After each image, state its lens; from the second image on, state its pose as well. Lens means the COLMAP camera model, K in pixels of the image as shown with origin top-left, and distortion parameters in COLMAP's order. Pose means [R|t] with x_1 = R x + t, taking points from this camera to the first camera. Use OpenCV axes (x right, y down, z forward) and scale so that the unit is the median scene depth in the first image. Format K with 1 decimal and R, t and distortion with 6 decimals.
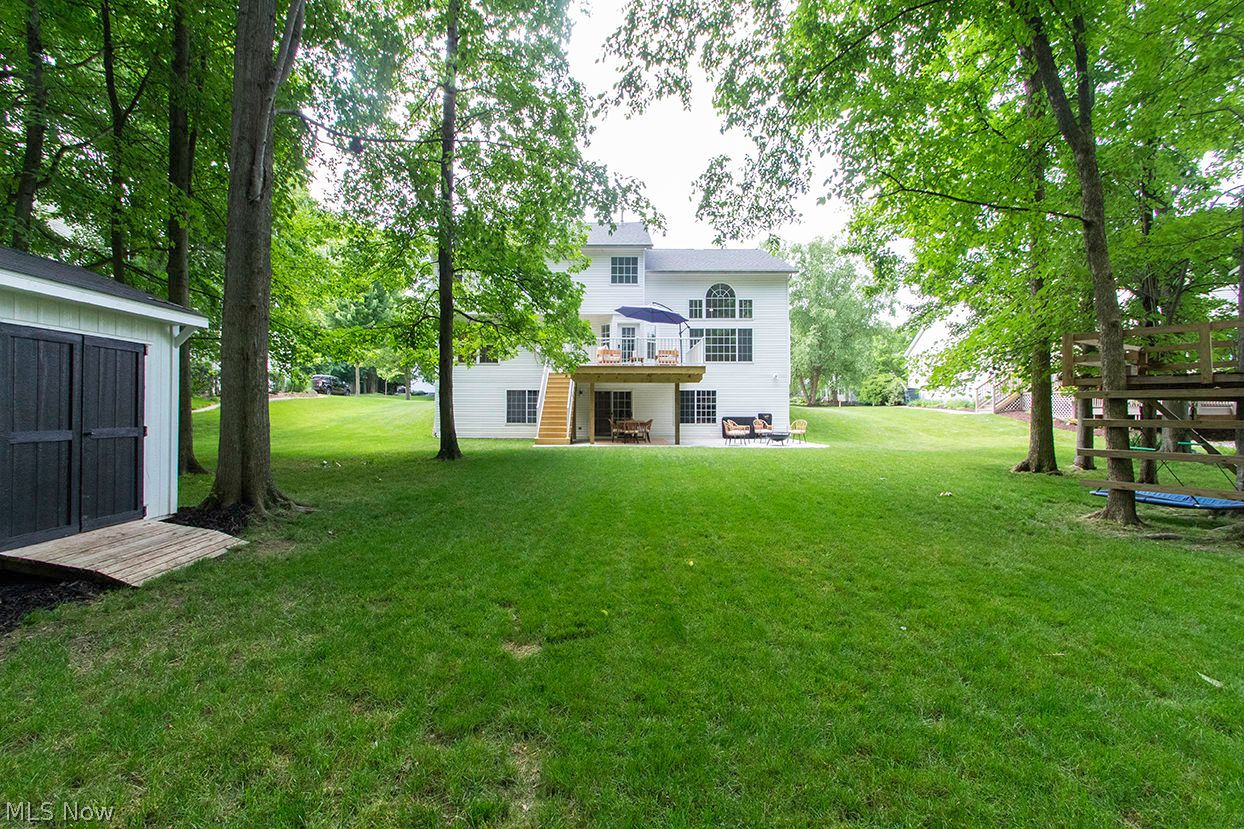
lens RADIAL K [[573.3, 0, 616.8], [0, 573.3, 409.1], [0, 0, 1]] dist [0.000518, -0.000221]
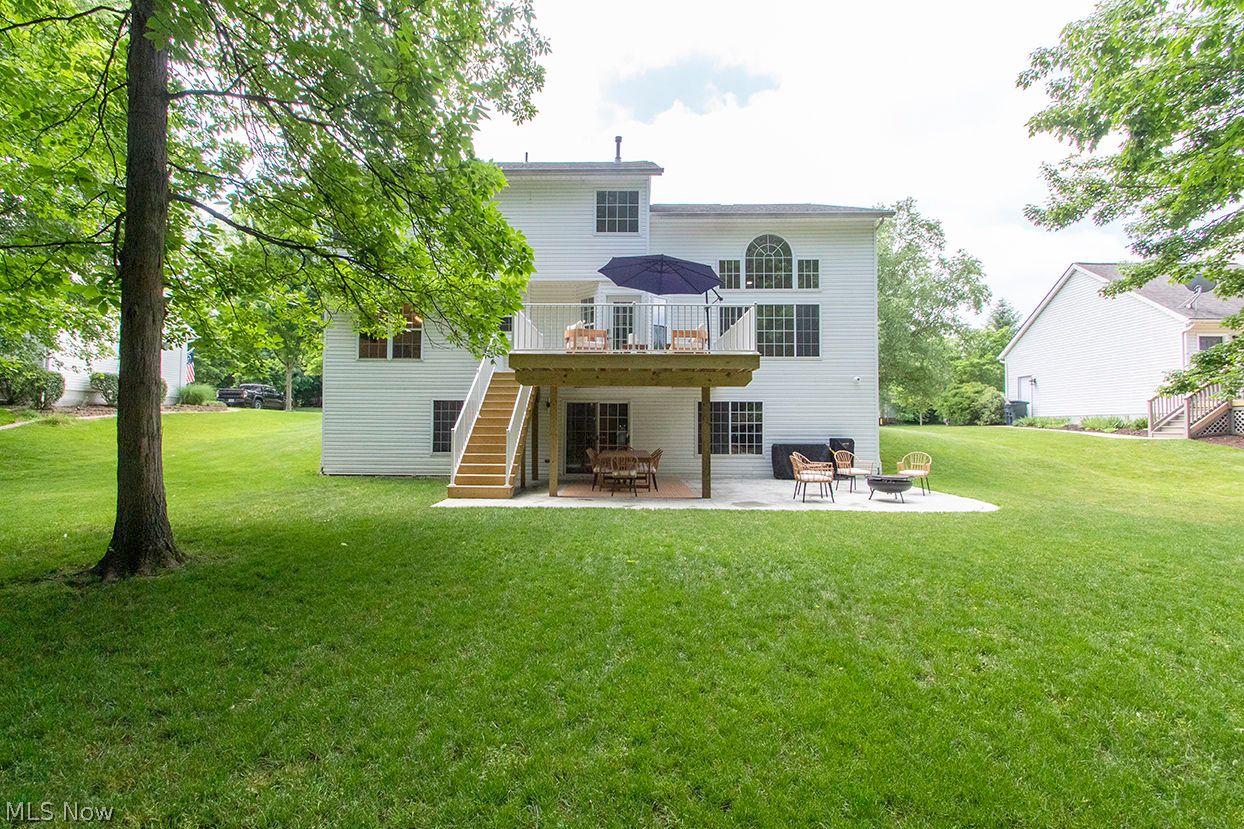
lens RADIAL K [[563.6, 0, 612.2], [0, 563.6, 412.1], [0, 0, 1]] dist [0.001197, 0.000067]
pose [[0.999586, 0.001388, -0.028736, 0.025793], [-0.002057, 0.999727, -0.023275, -0.006733], [0.028696, 0.023324, 0.999316, 0.382667]]
